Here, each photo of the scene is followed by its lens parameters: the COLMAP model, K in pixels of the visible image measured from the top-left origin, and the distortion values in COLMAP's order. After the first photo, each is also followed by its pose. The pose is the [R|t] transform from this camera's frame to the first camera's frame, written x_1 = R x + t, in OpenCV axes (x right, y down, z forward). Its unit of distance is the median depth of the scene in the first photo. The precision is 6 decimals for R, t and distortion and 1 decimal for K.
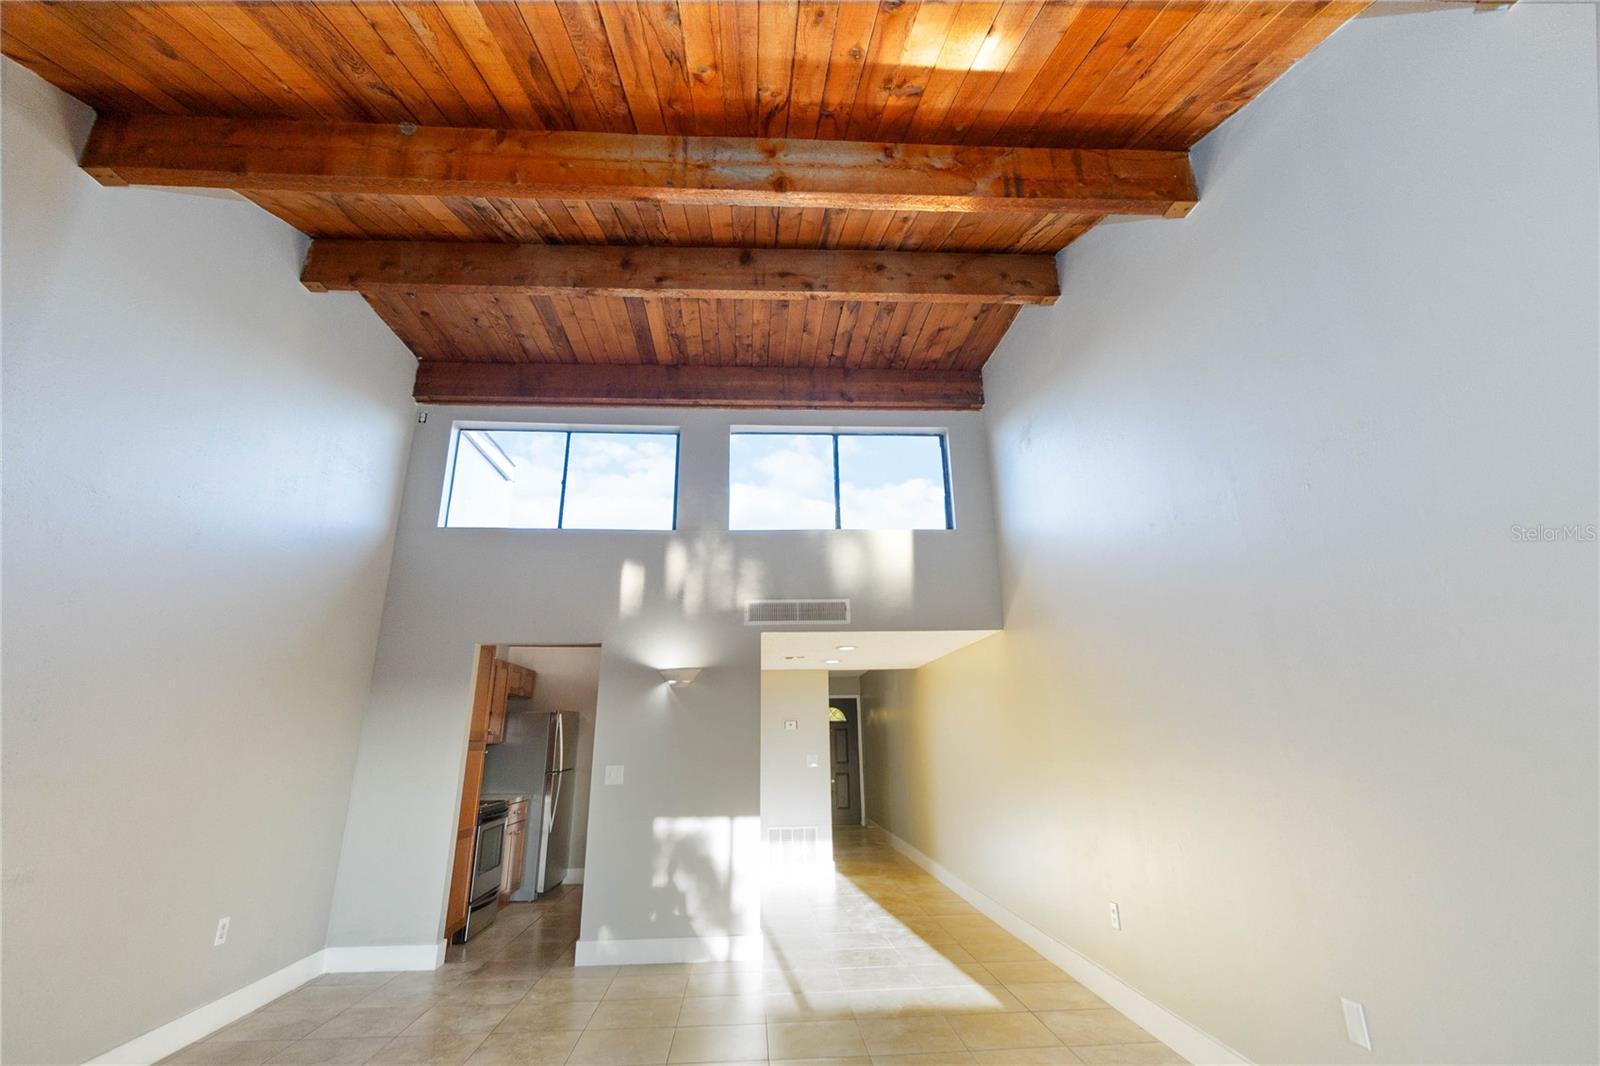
lens RADIAL K [[746.1, 0, 774.0], [0, 746.1, 483.1], [0, 0, 1]] dist [0.002745, 0.000307]
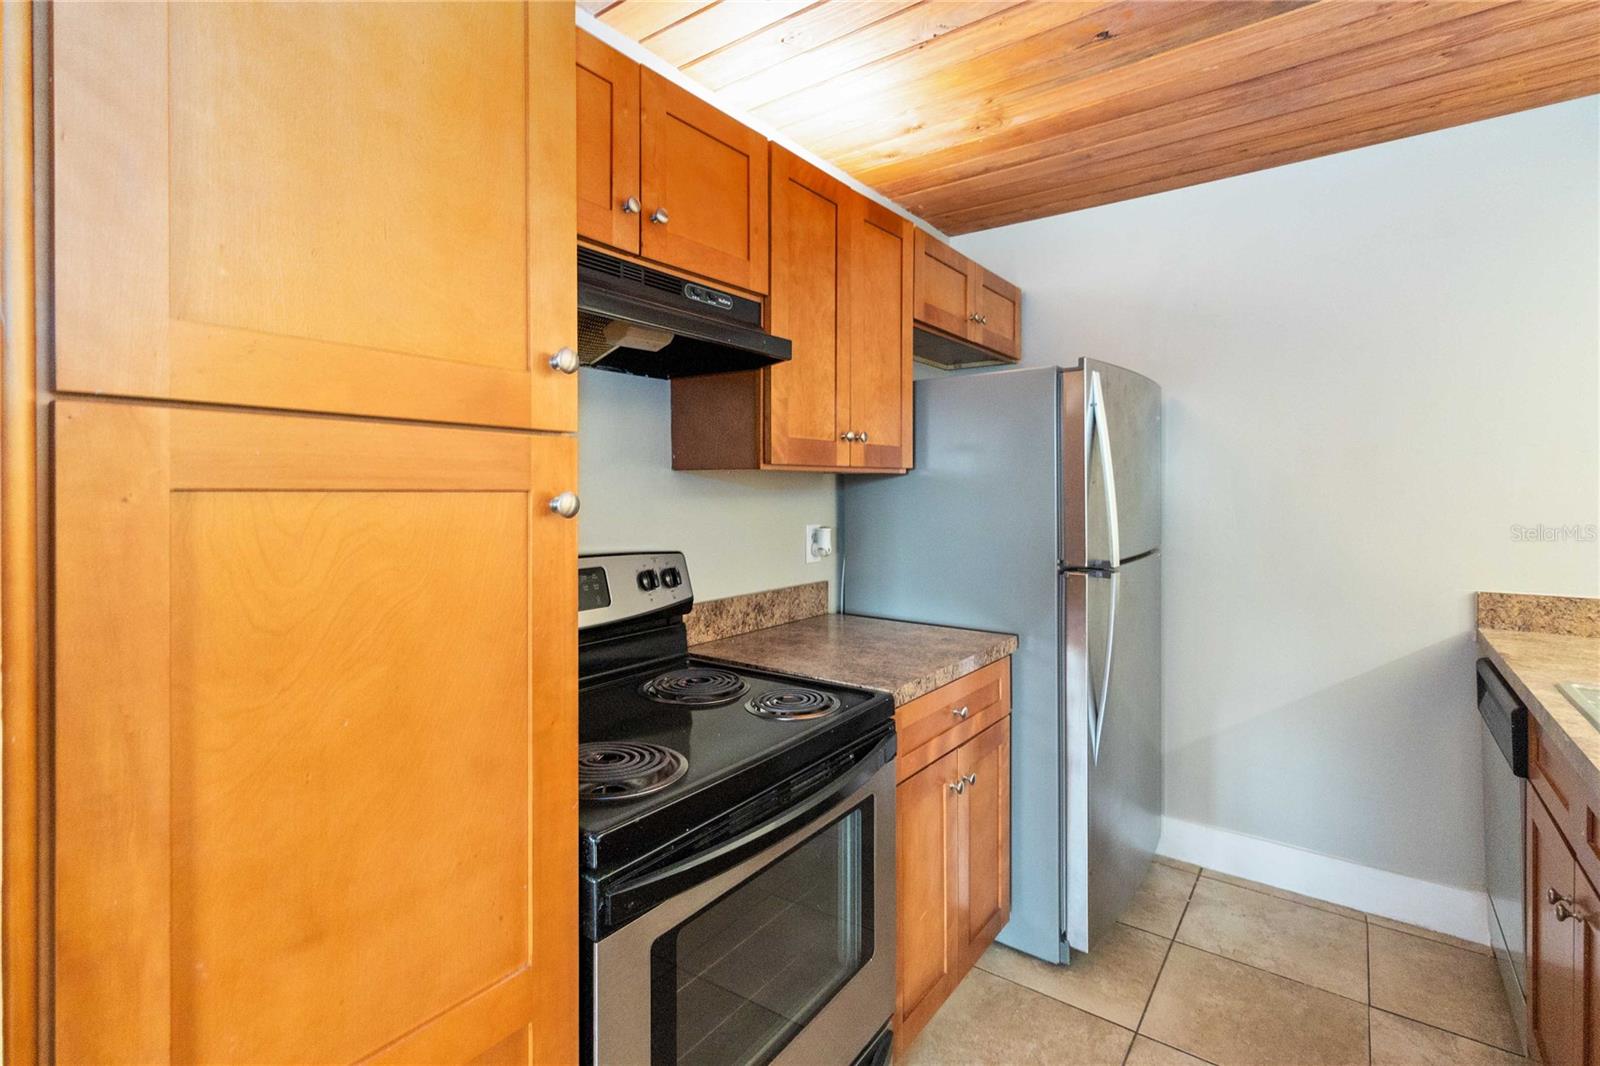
lens RADIAL K [[746.1, 0, 774.0], [0, 746.1, 483.1], [0, 0, 1]] dist [0.002745, 0.000307]
pose [[0.800624, 0.008136, -0.599111, -0.194568], [0.188599, 0.945659, 0.264877, 0.227319], [0.568710, -0.325059, 0.755583, 0.640255]]
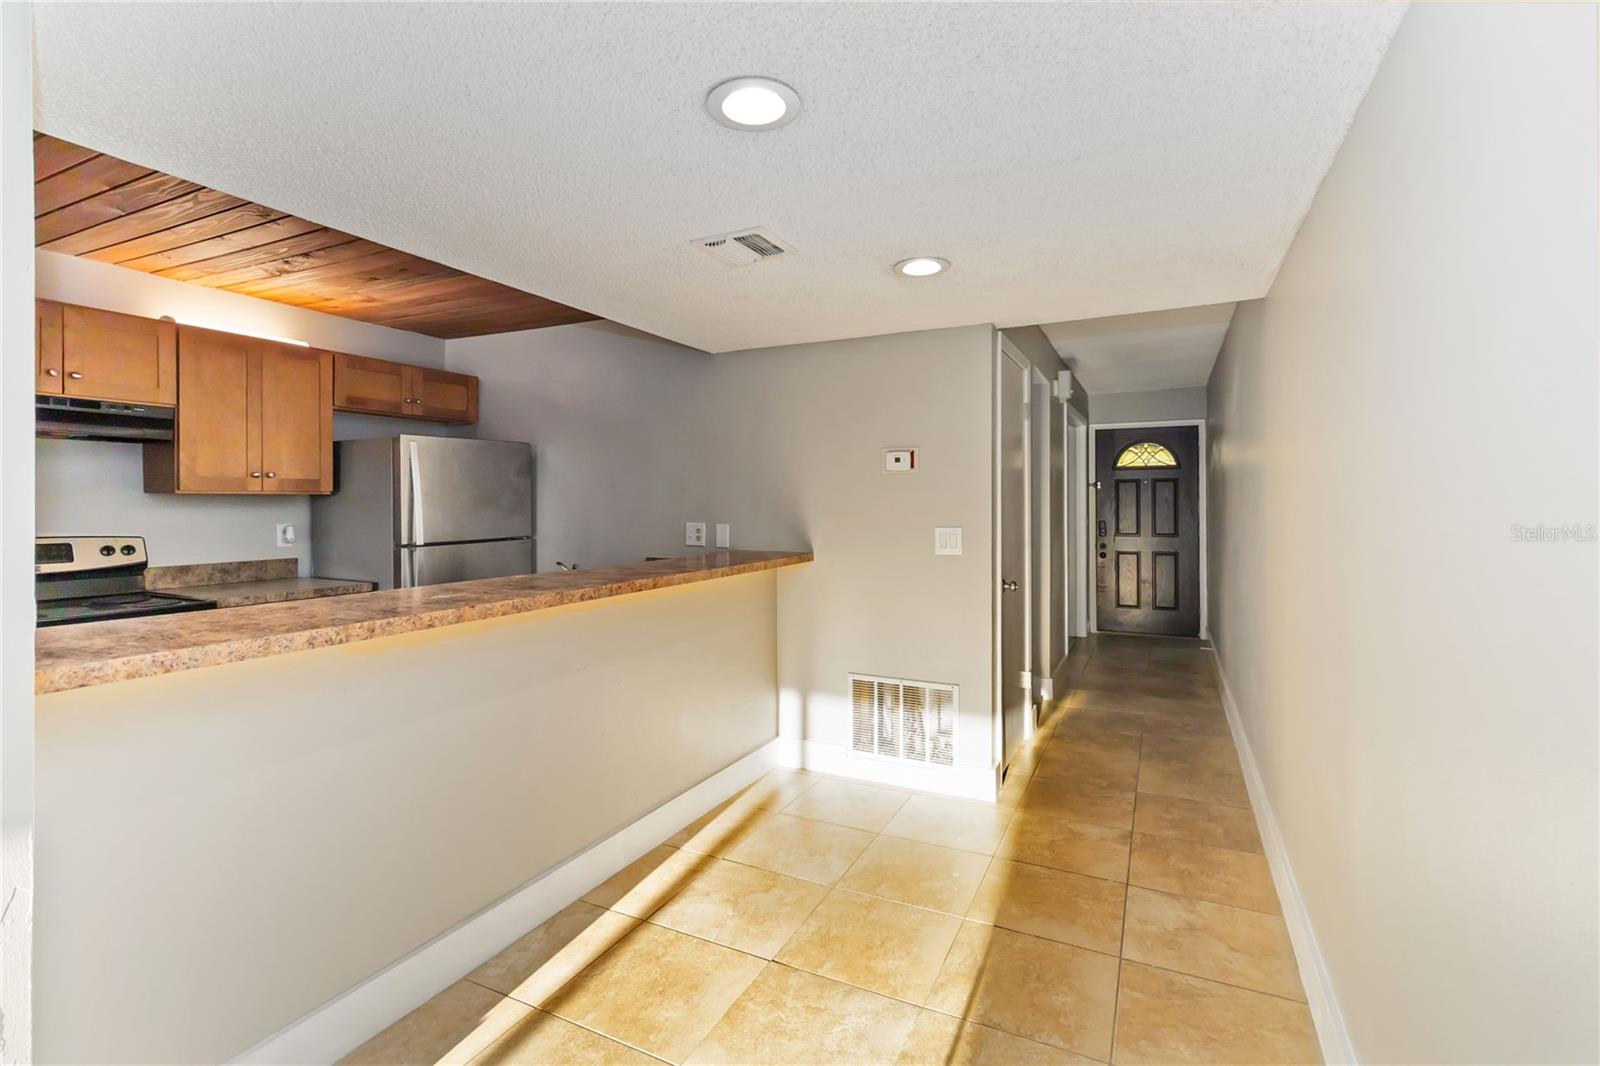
lens RADIAL K [[746.1, 0, 774.0], [0, 746.1, 483.1], [0, 0, 1]] dist [0.002745, 0.000307]
pose [[0.871614, 0.002229, -0.490187, 0.170399], [0.149489, 0.951147, 0.270135, 0.211905], [0.466842, -0.308731, 0.828700, 0.614430]]
